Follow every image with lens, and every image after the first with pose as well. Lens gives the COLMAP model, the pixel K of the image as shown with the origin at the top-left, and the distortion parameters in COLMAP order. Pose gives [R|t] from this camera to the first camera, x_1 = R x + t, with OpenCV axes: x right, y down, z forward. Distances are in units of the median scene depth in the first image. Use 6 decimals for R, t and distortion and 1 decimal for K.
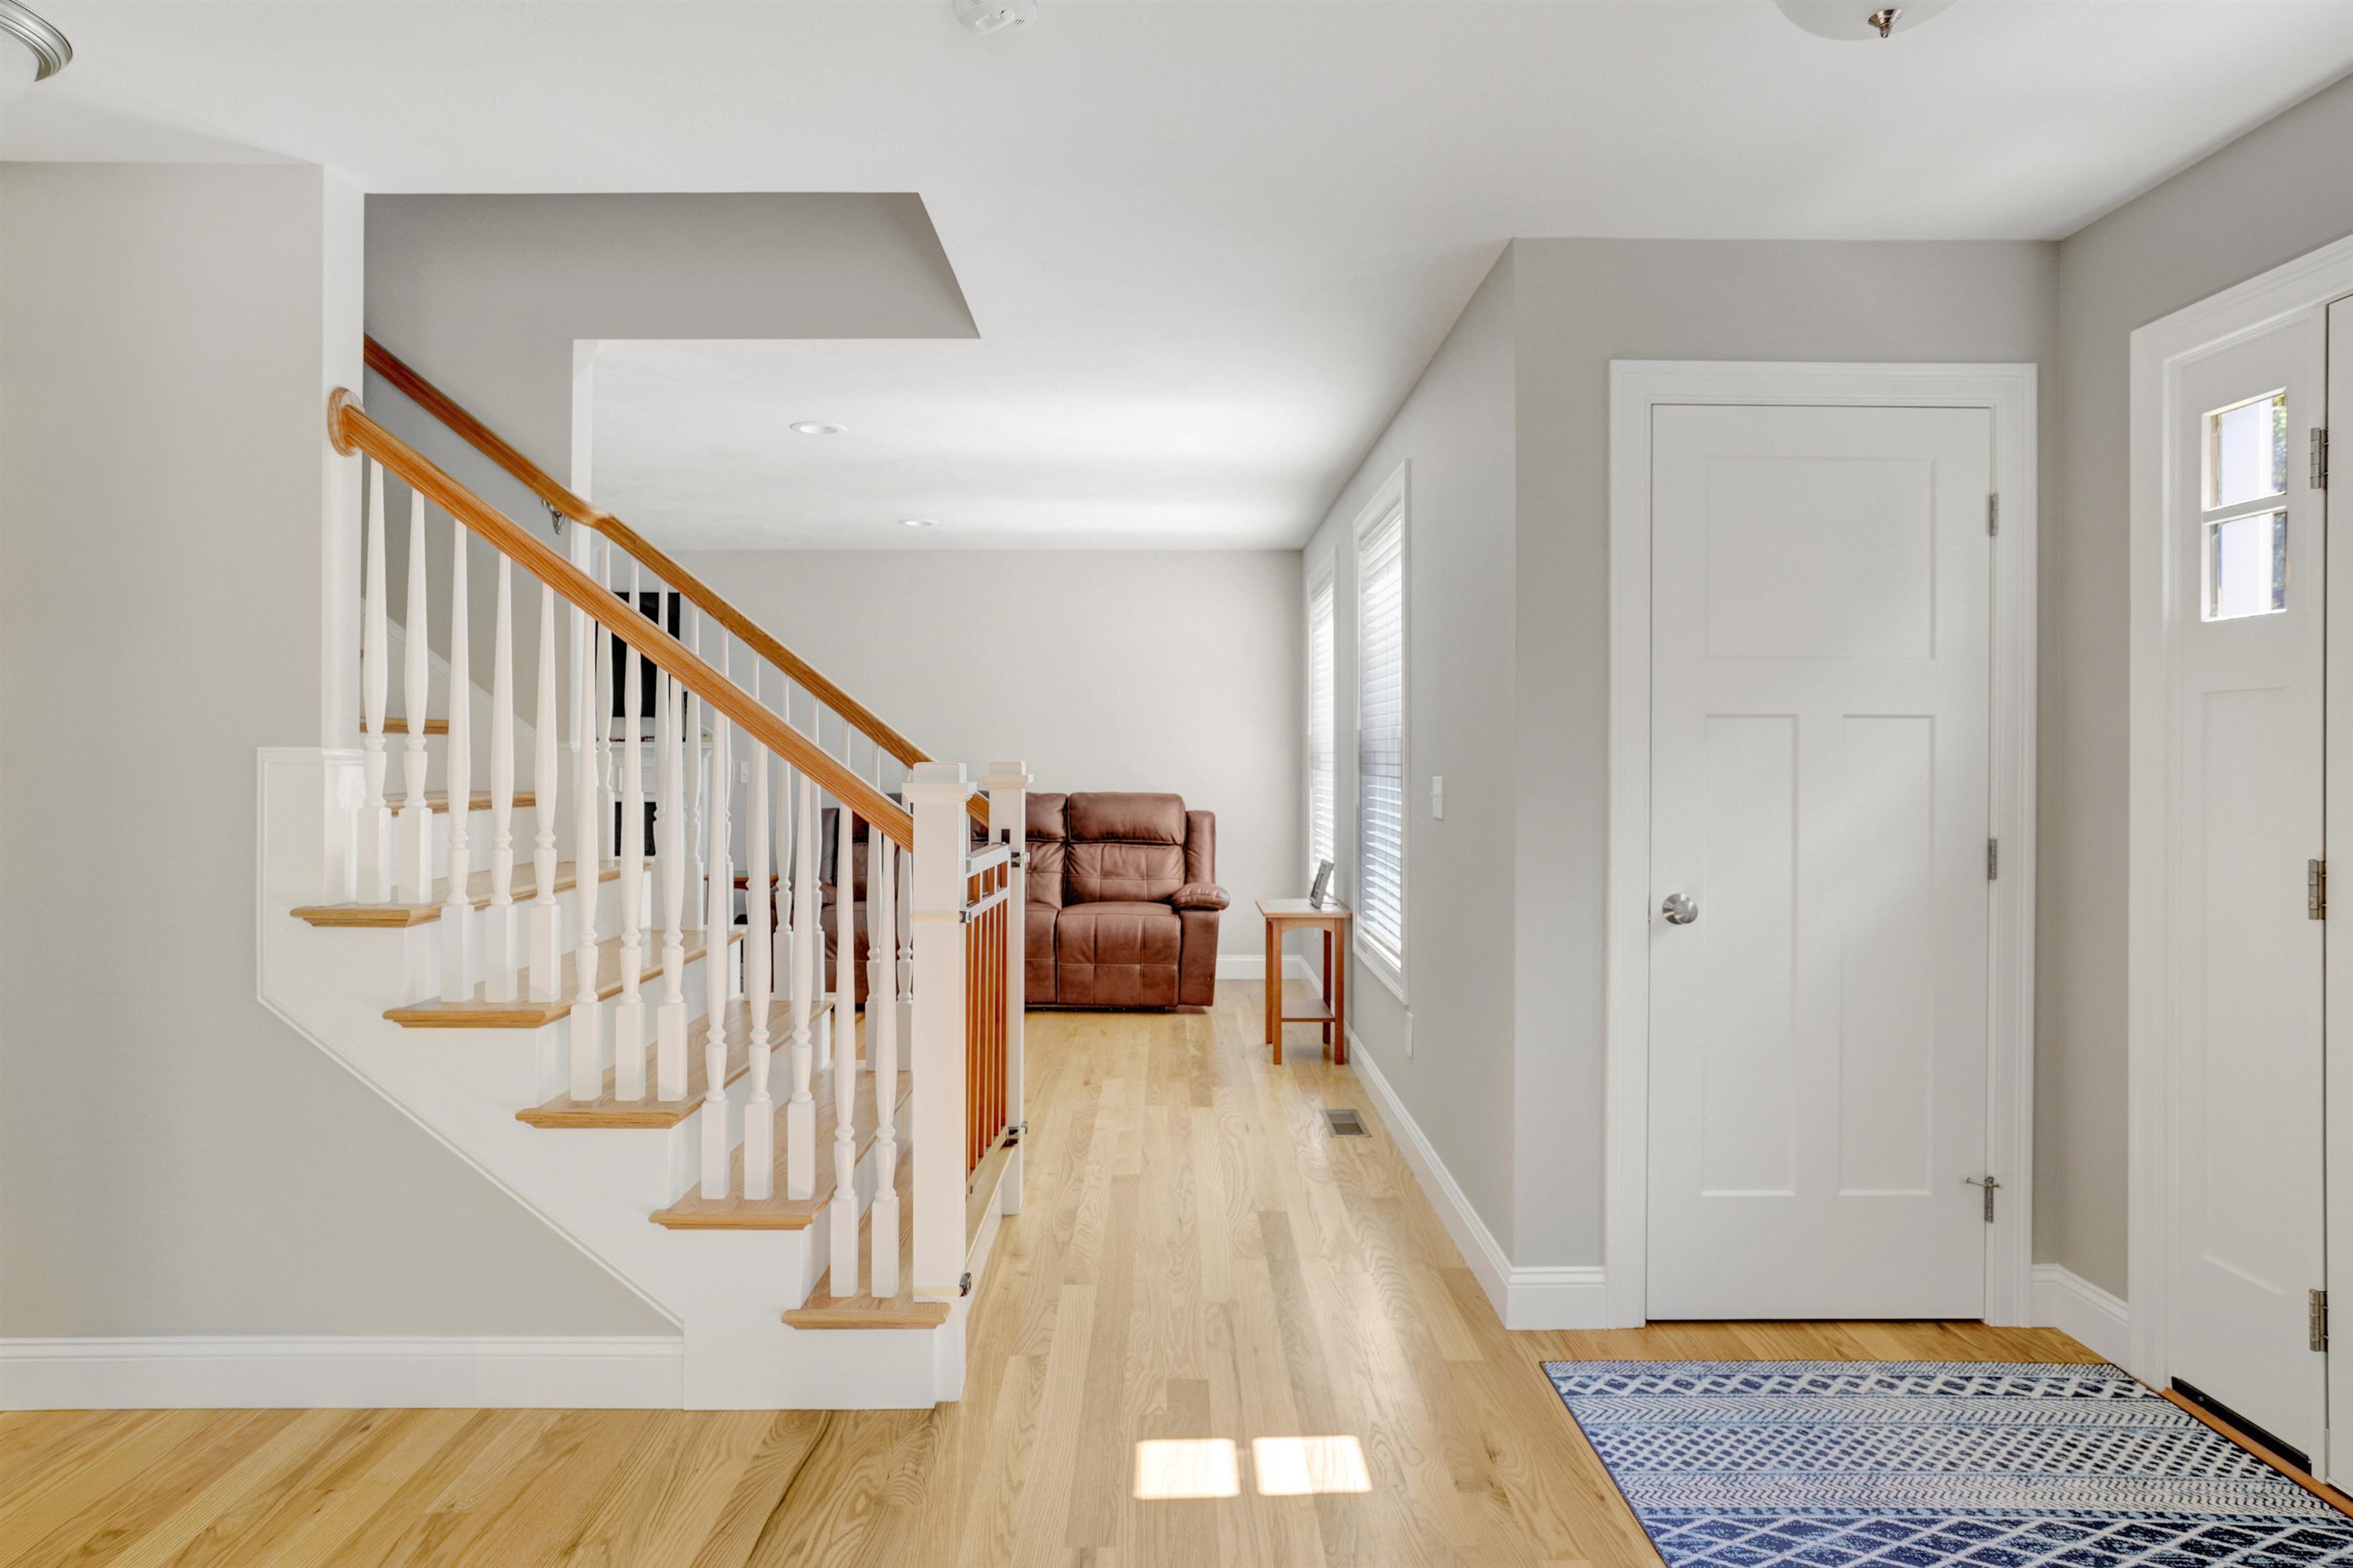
lens RADIAL K [[1344.5, 0, 1186.8], [0, 1344.5, 754.7], [0, 0, 1]] dist [0.000909, 0.004338]
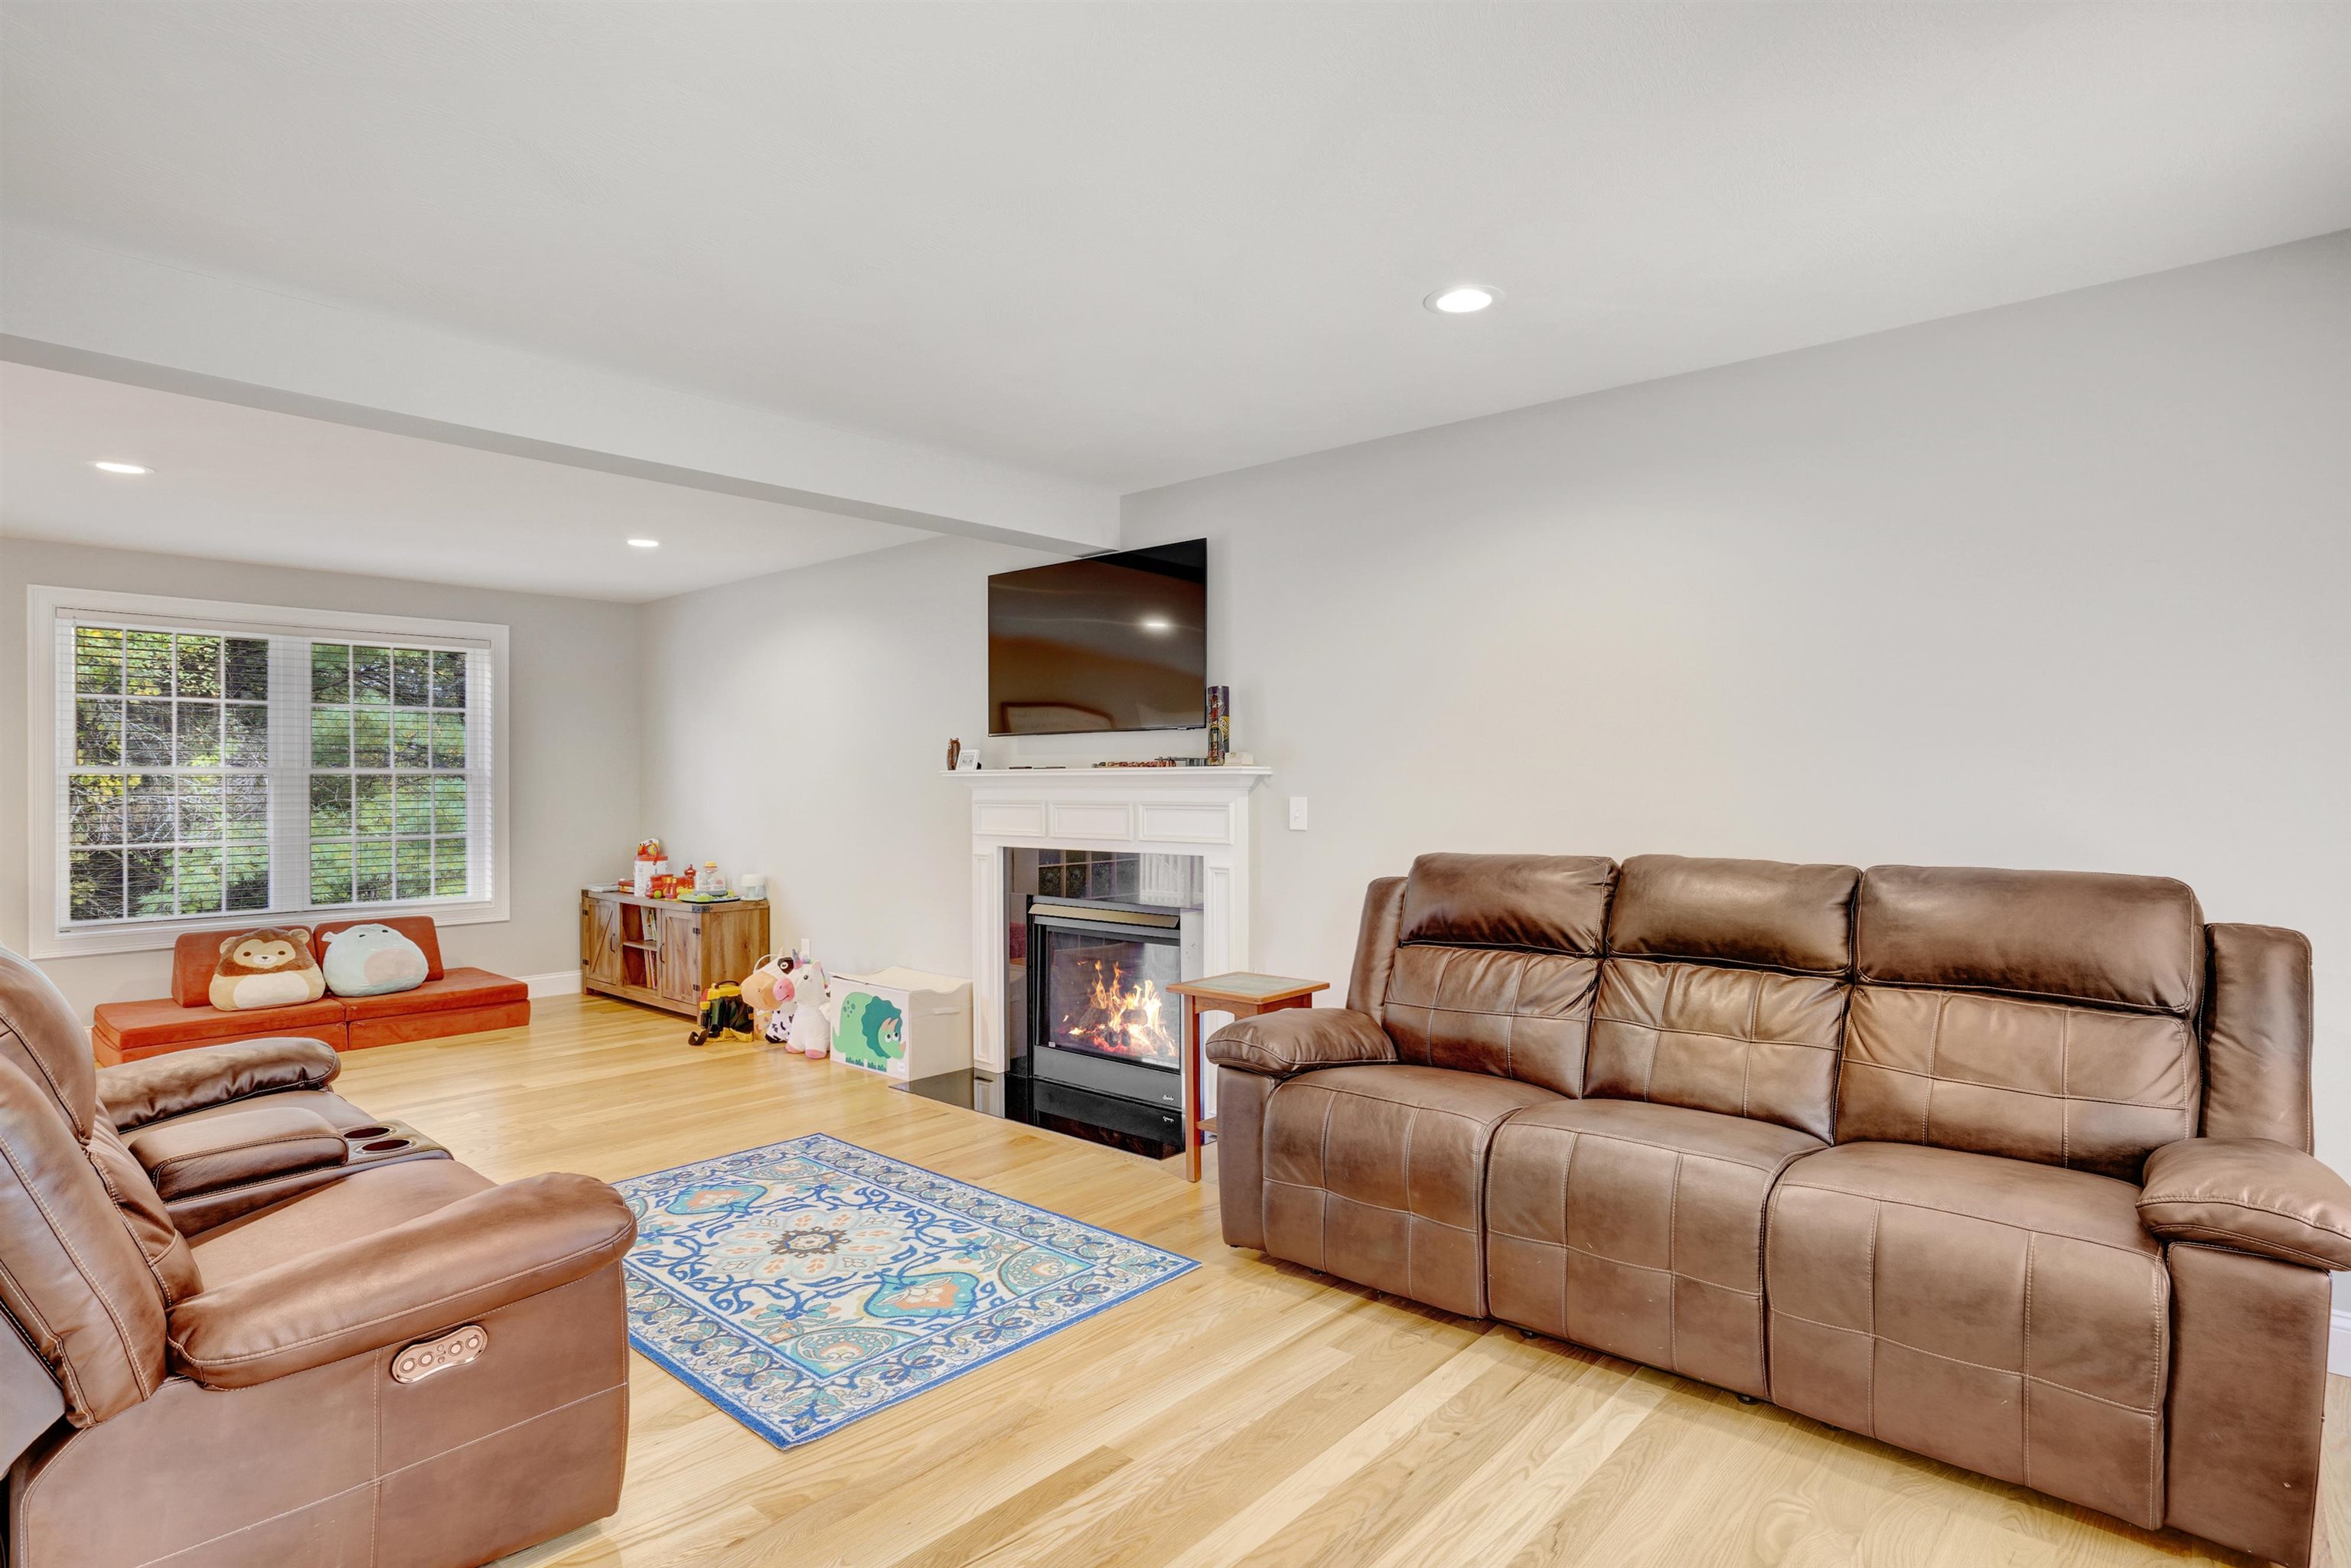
lens RADIAL K [[1226.4, 0, 1175.5], [0, 1226.4, 784.0], [0, 0, 1]] dist [-0.039222, 0.031095]
pose [[0.743312, -0.005416, -0.668923, 0.015118], [0.004483, 0.999985, -0.003115, 0.001361], [0.668930, -0.000683, 0.743325, 0.645609]]
